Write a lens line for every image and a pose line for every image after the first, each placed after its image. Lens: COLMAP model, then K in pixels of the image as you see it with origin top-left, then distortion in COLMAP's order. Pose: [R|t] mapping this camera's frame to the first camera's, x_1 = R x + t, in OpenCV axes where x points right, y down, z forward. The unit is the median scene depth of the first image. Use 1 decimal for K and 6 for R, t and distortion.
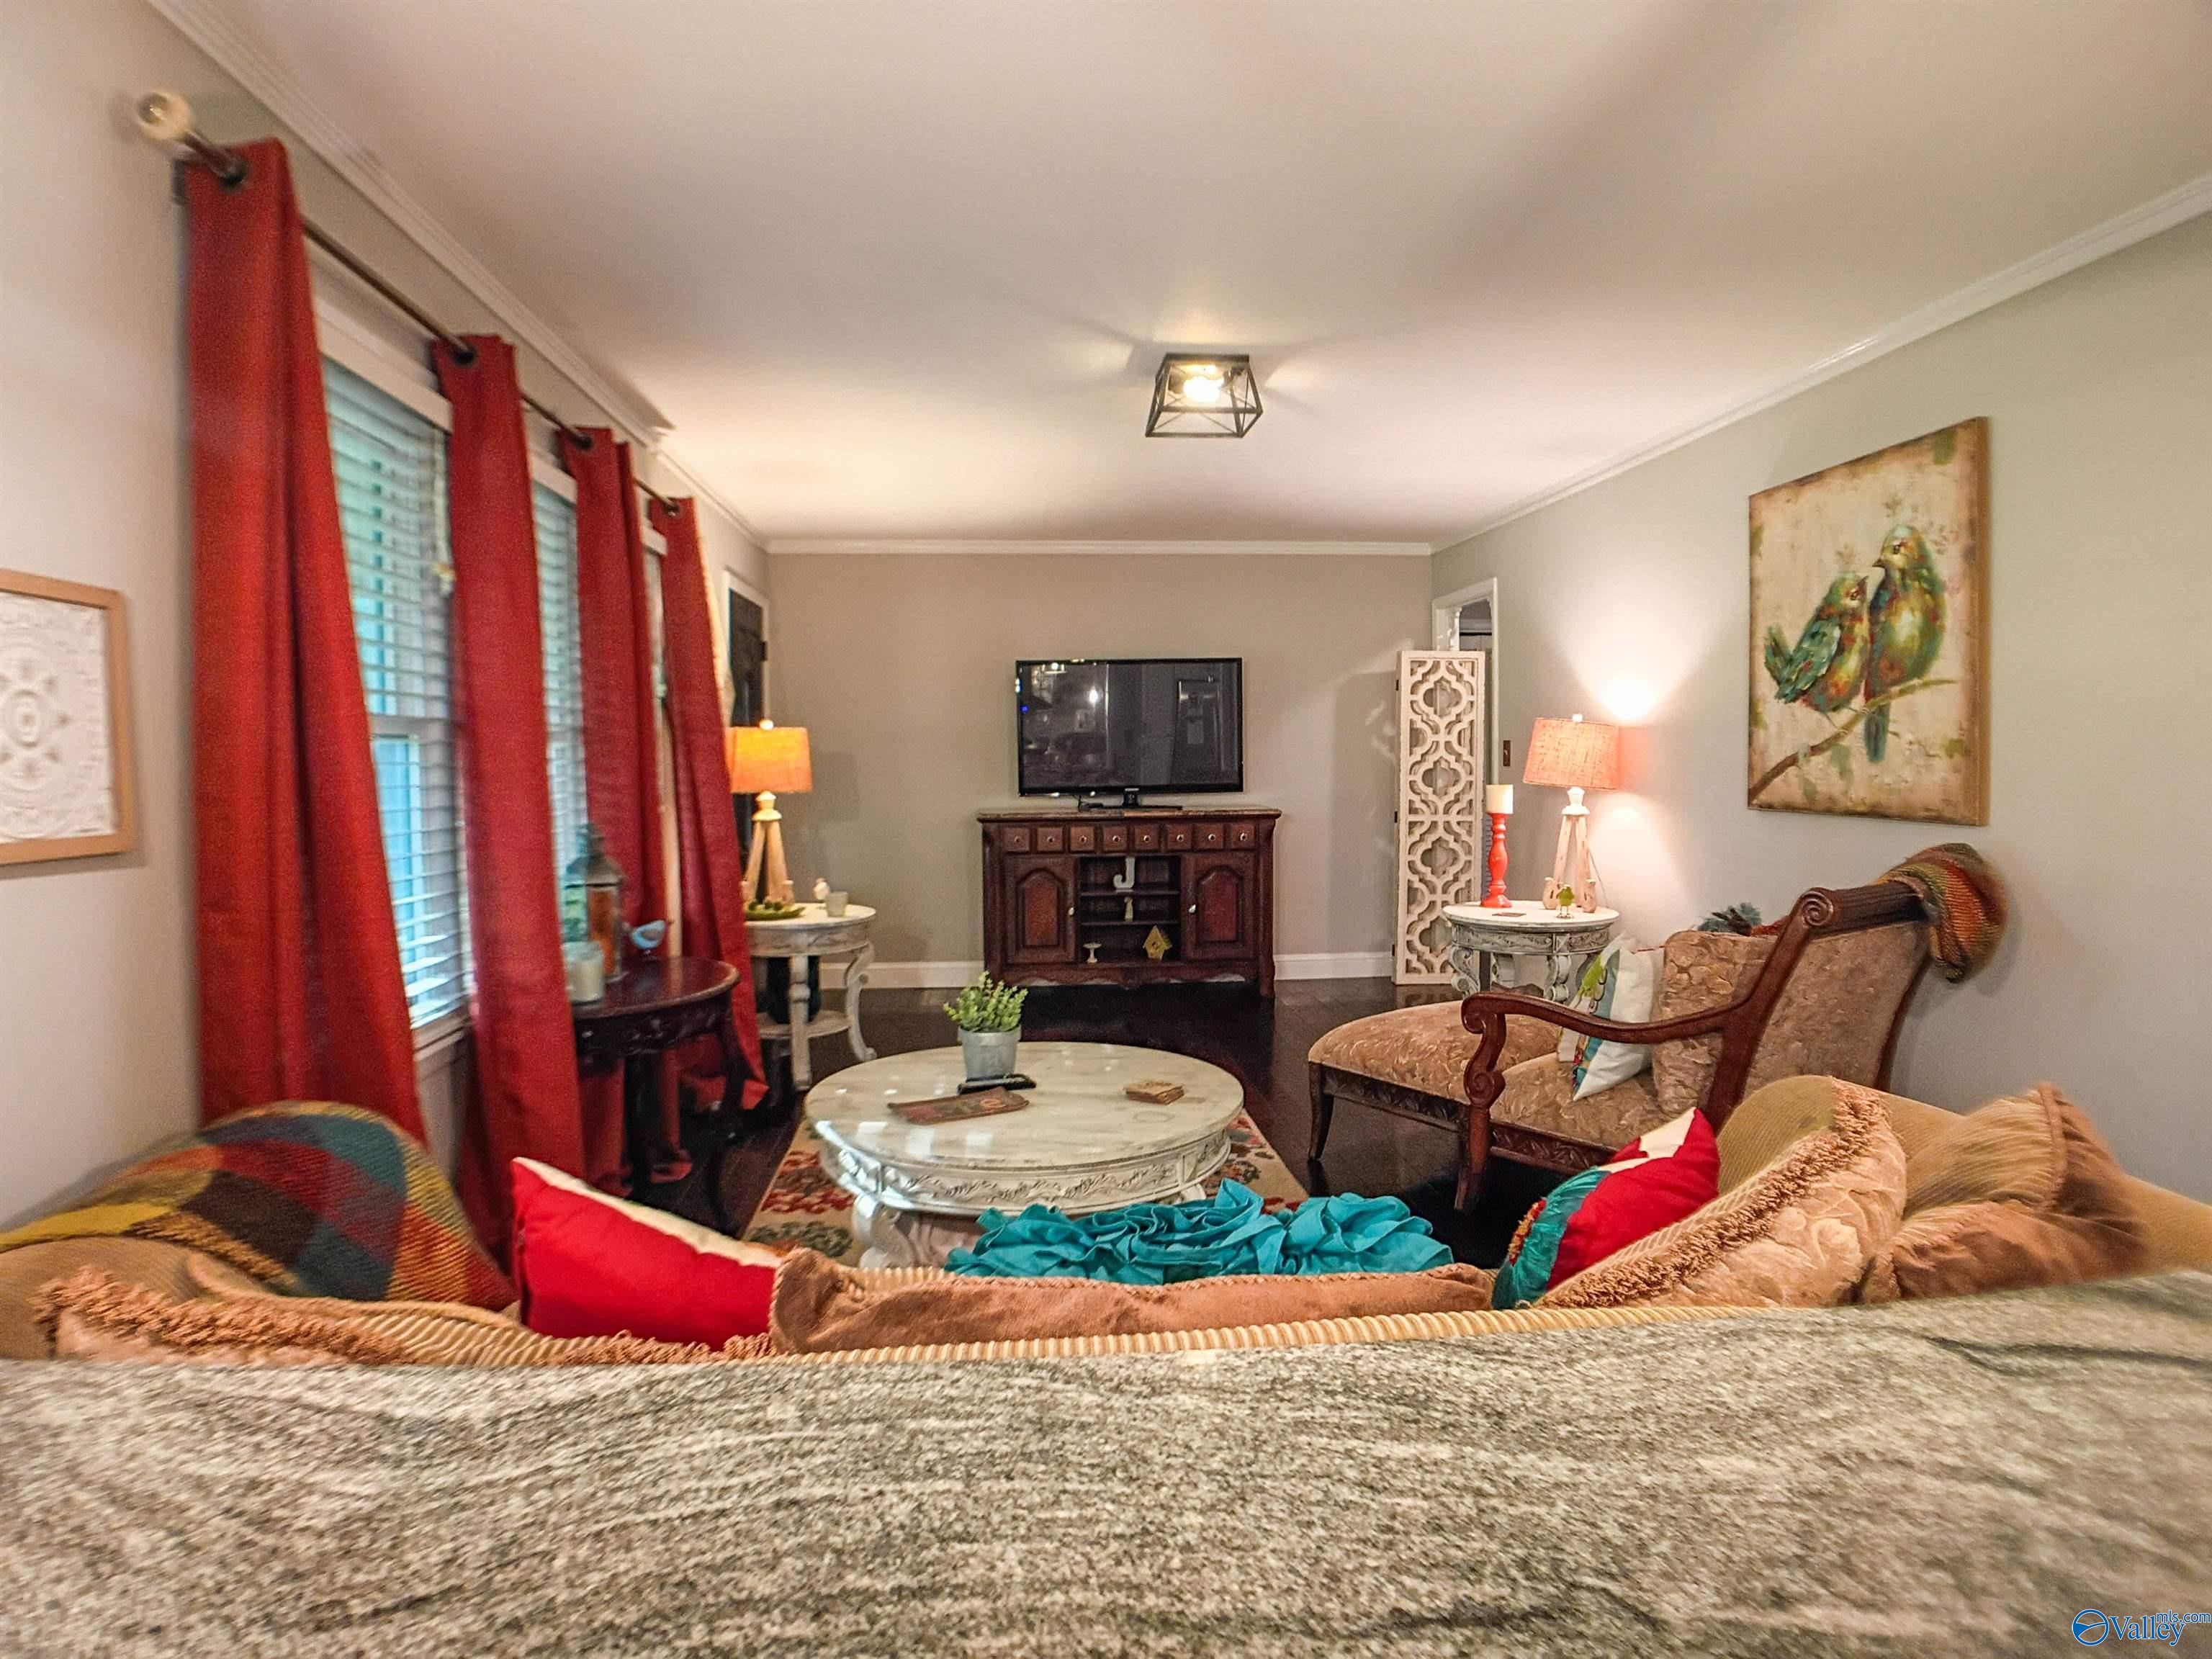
lens RADIAL K [[1264.7, 0, 1091.2], [0, 1264.7, 818.6], [0, 0, 1]] dist [-0.100768, 0.026148]
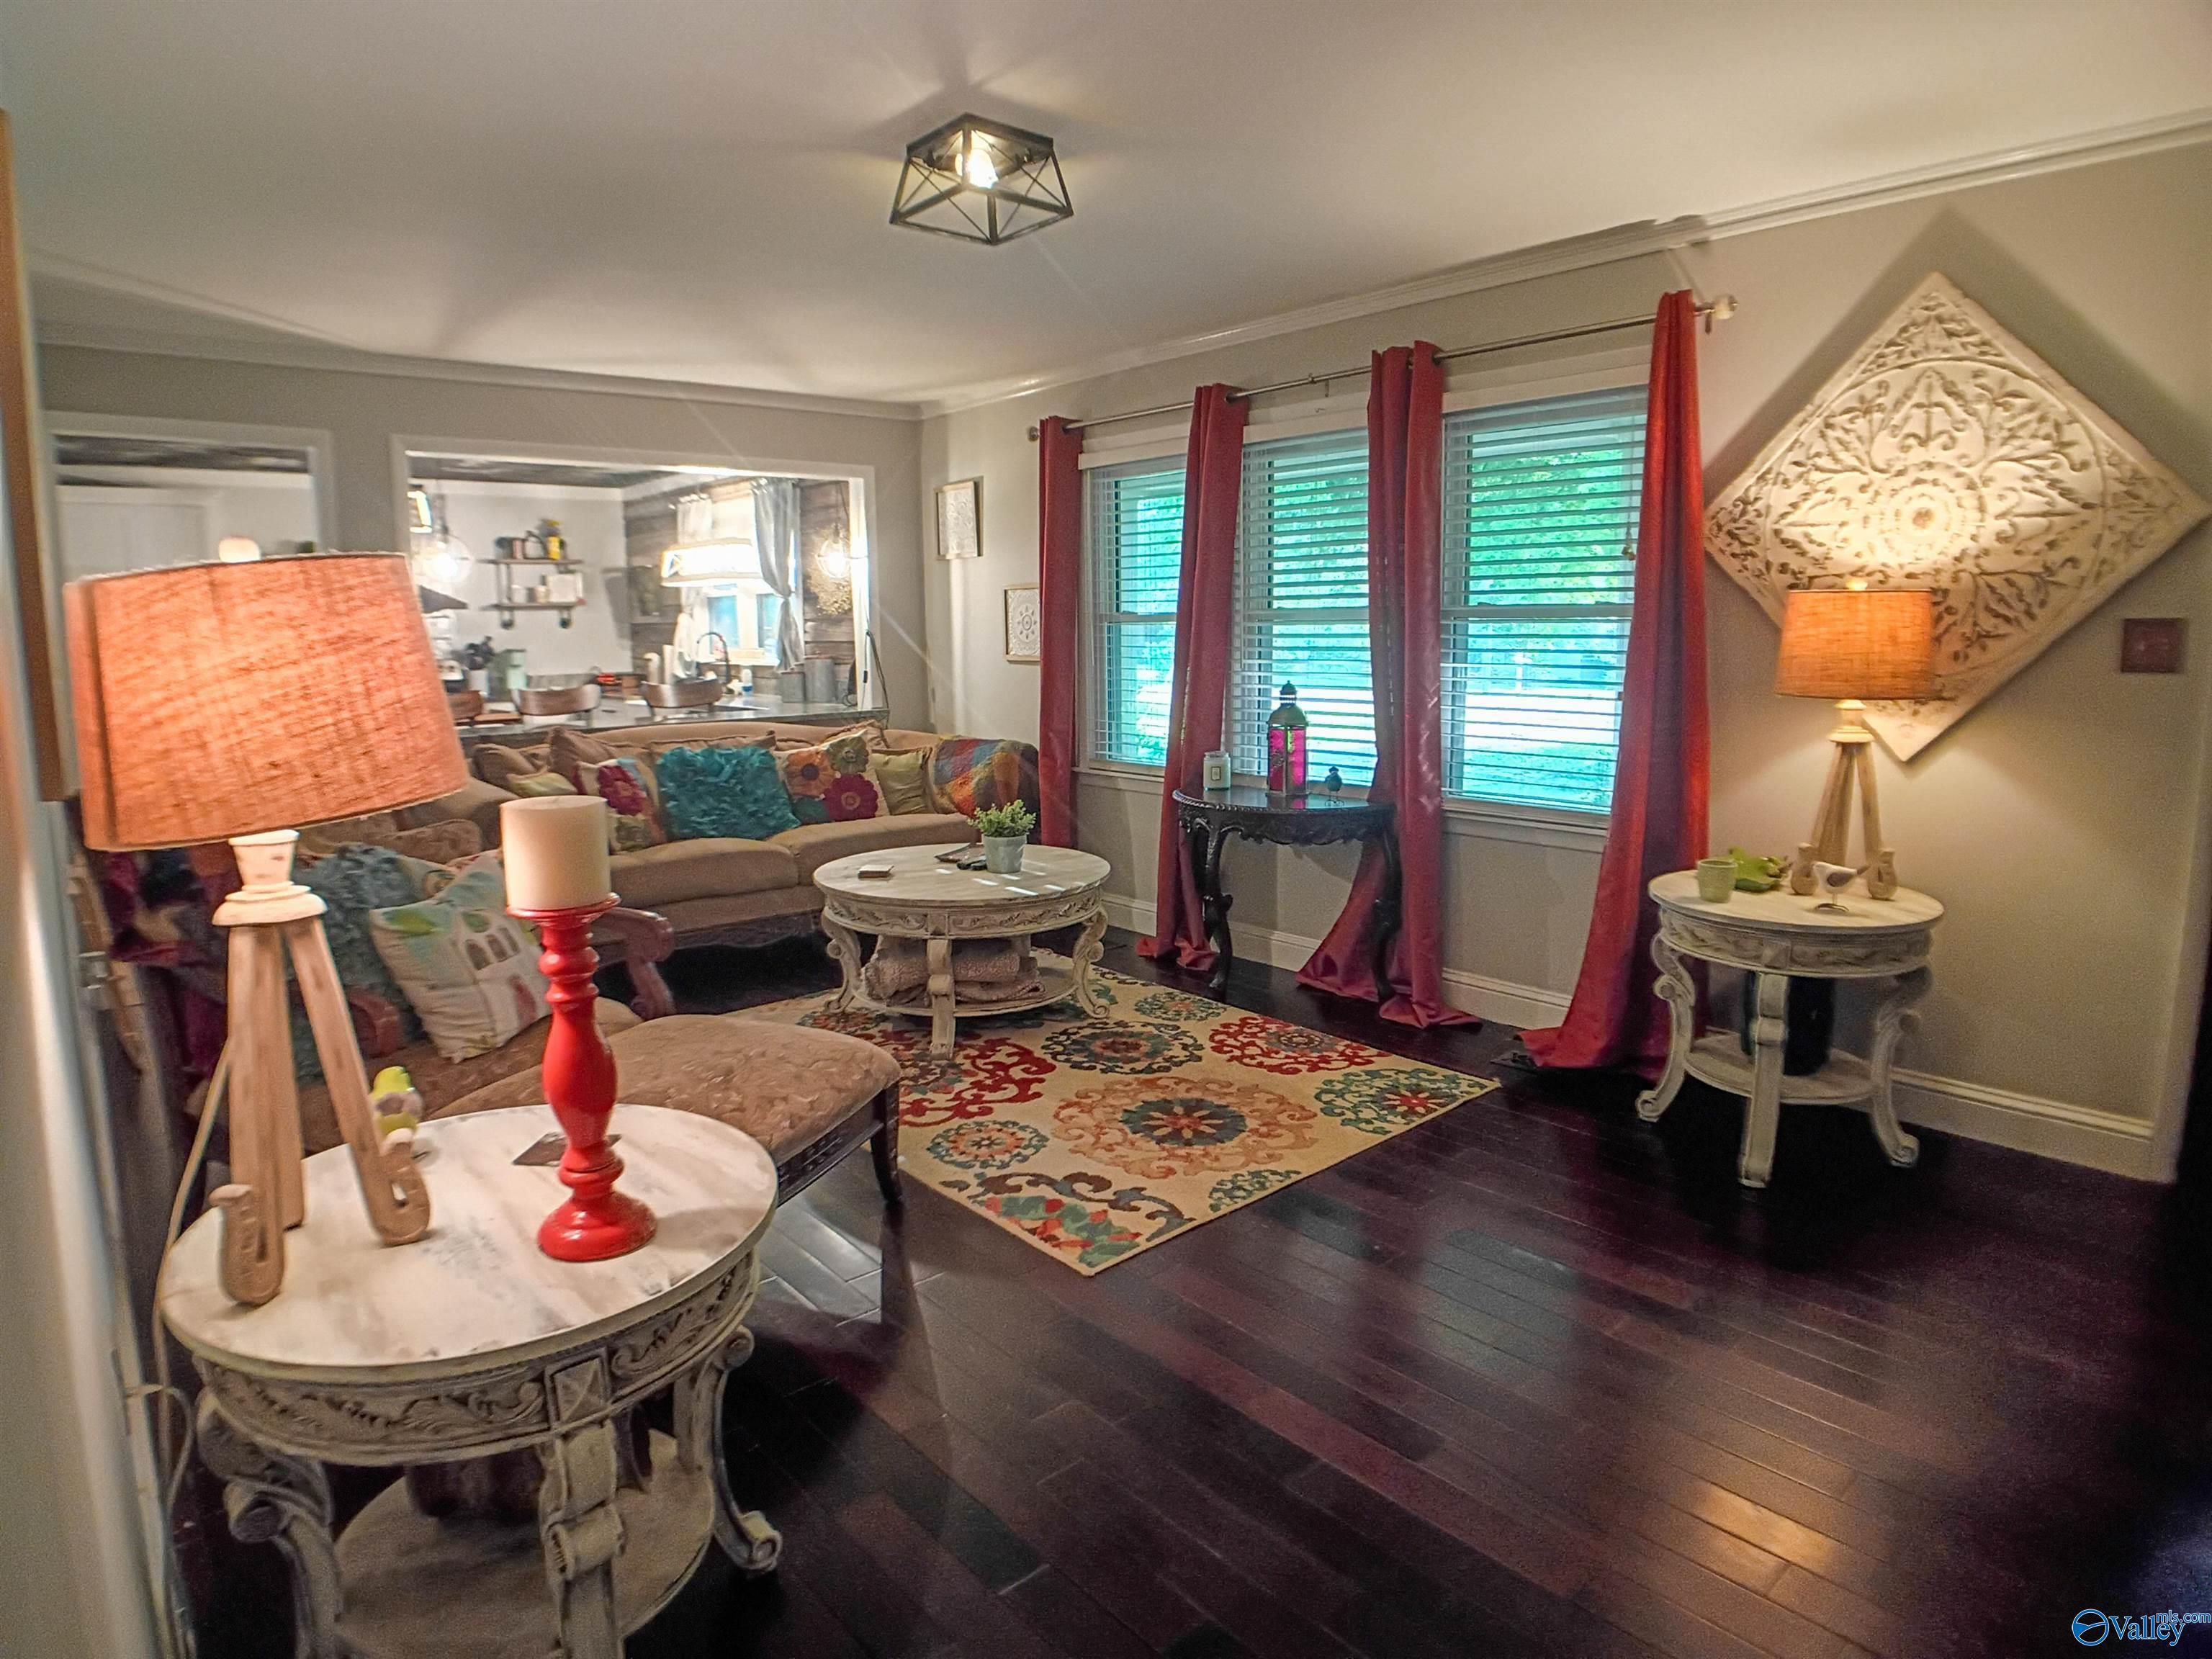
lens RADIAL K [[1264.7, 0, 1091.2], [0, 1264.7, 818.6], [0, 0, 1]] dist [-0.100768, 0.026148]
pose [[-0.805311, 0.106214, -0.583260, 0.395186], [-0.011127, 0.980939, 0.193997, -0.075643], [0.592748, 0.162718, -0.788779, 1.302119]]
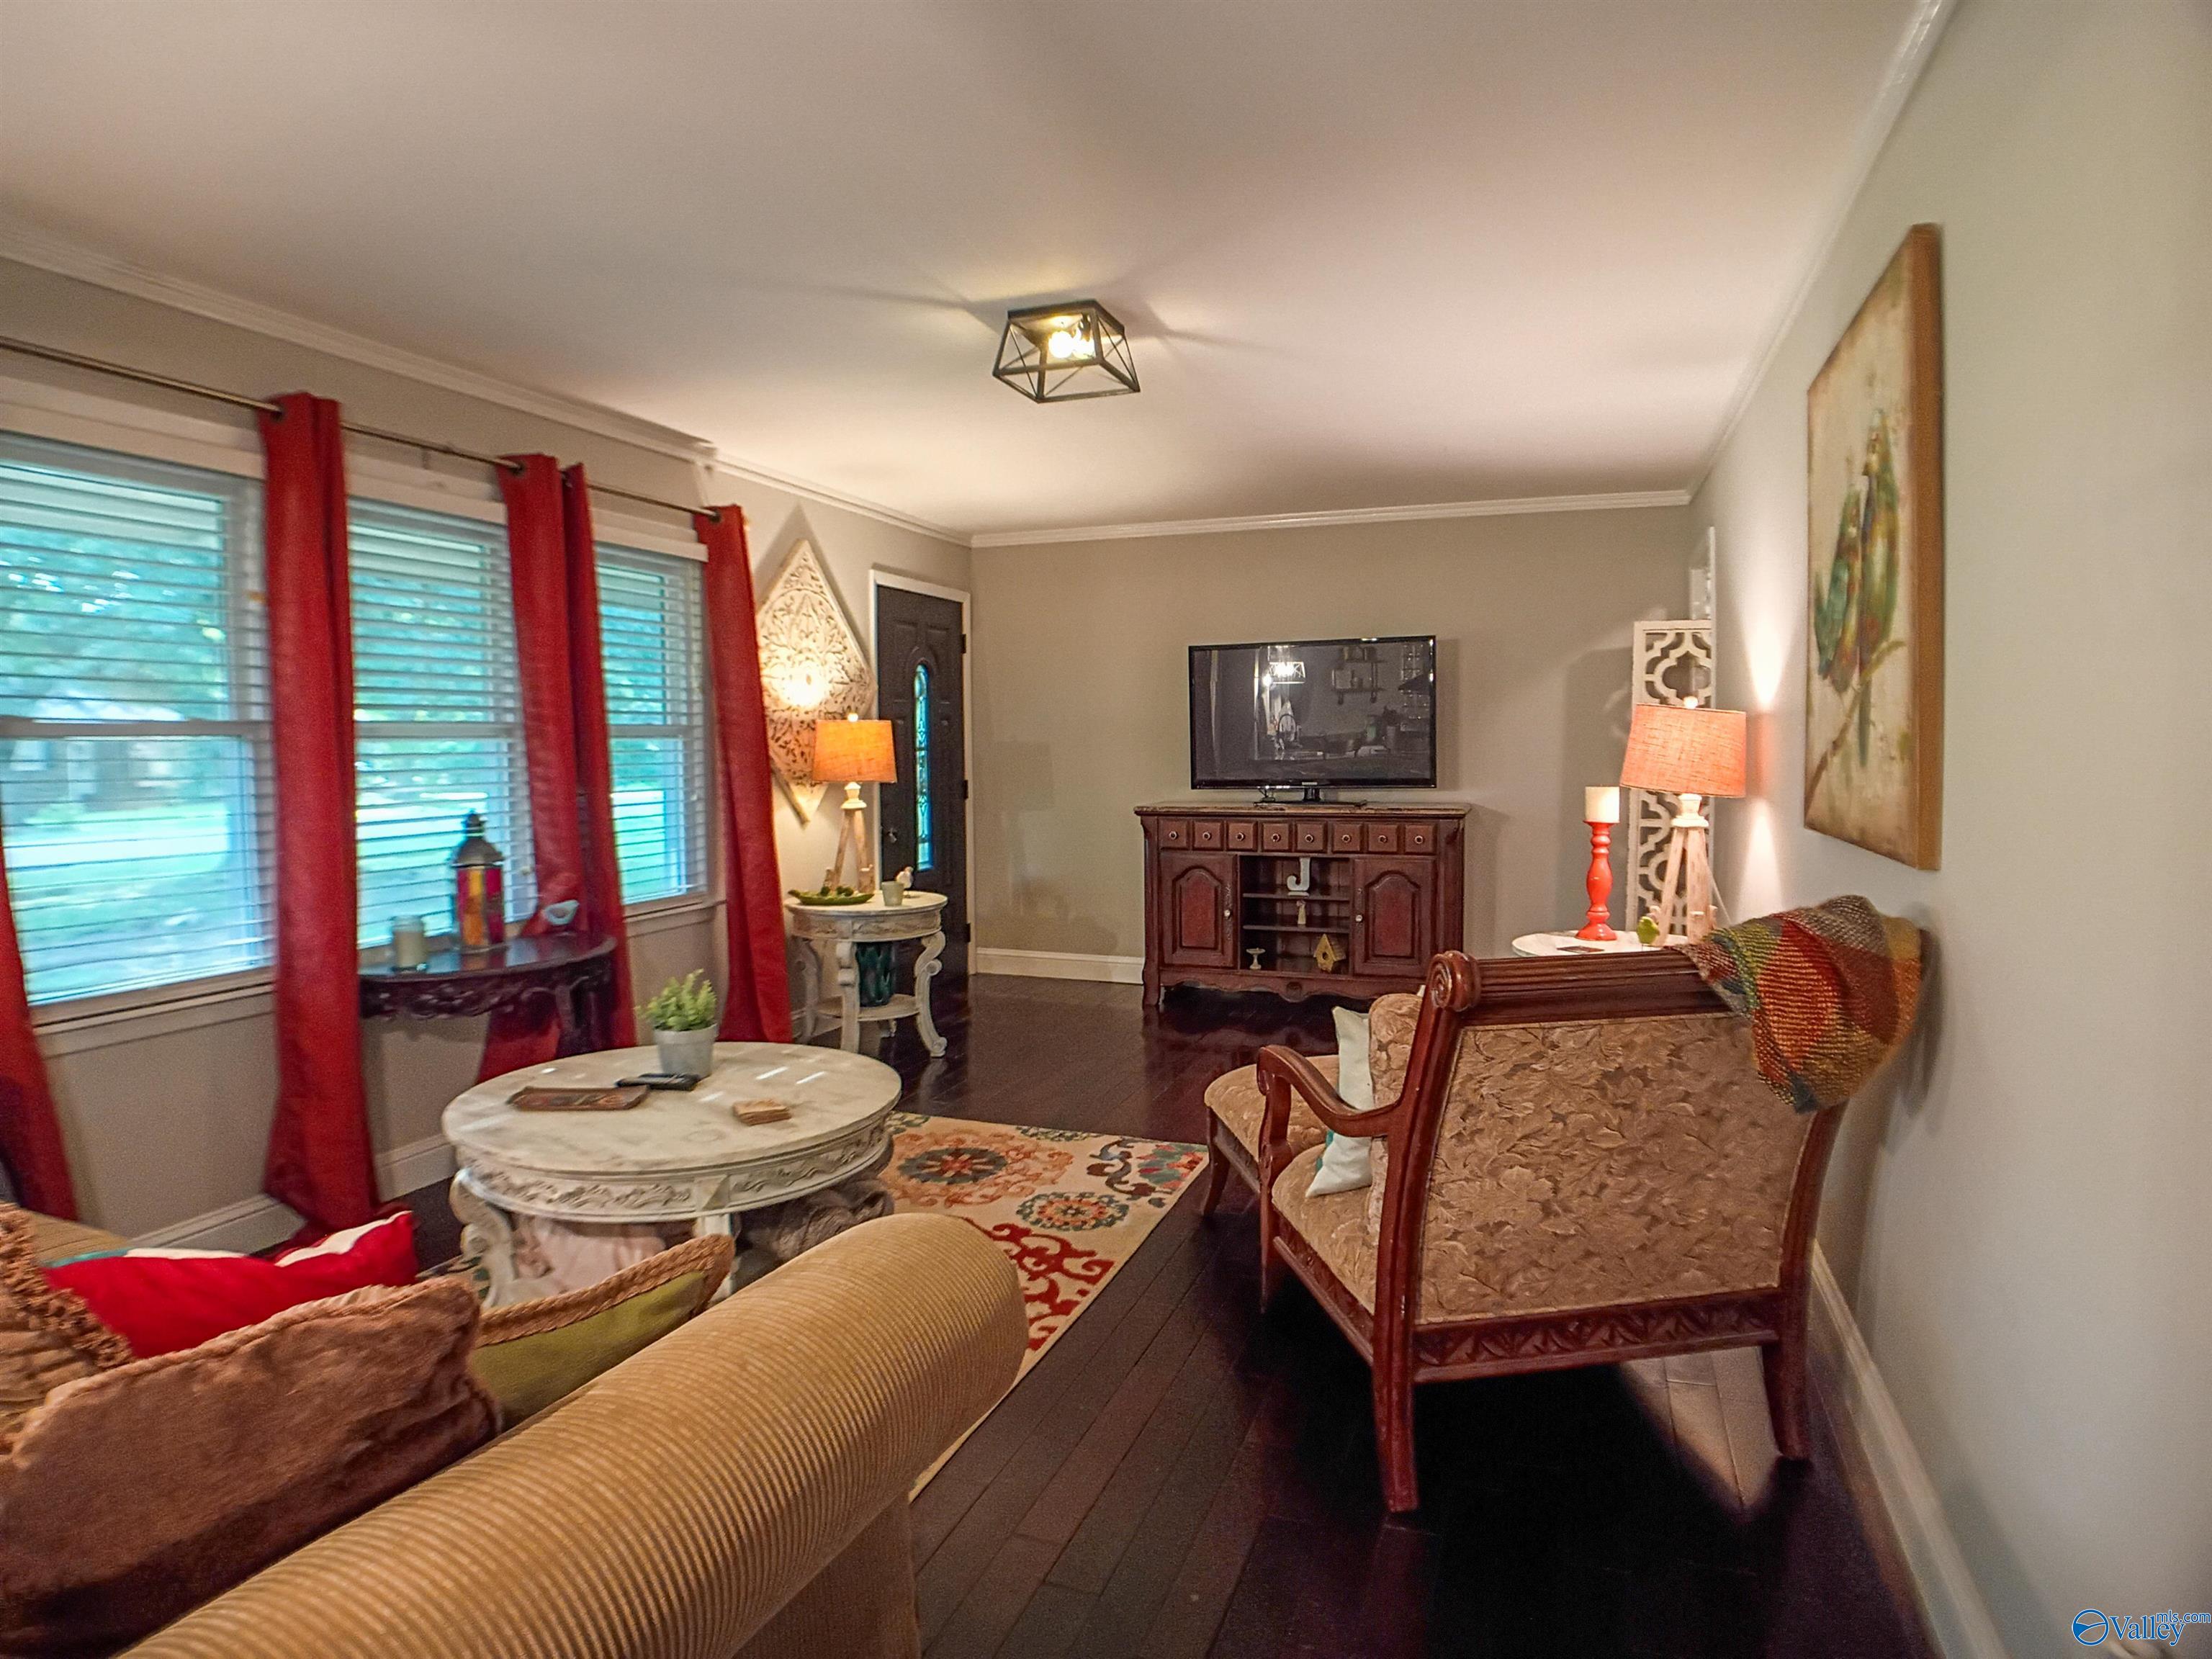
lens RADIAL K [[1264.7, 0, 1091.2], [0, 1264.7, 818.6], [0, 0, 1]] dist [-0.100768, 0.026148]
pose [[0.905761, 0.027373, -0.422904, 0.375477], [-0.021998, 0.999603, 0.017586, -0.013785], [0.423217, -0.006626, 0.906004, 0.145381]]
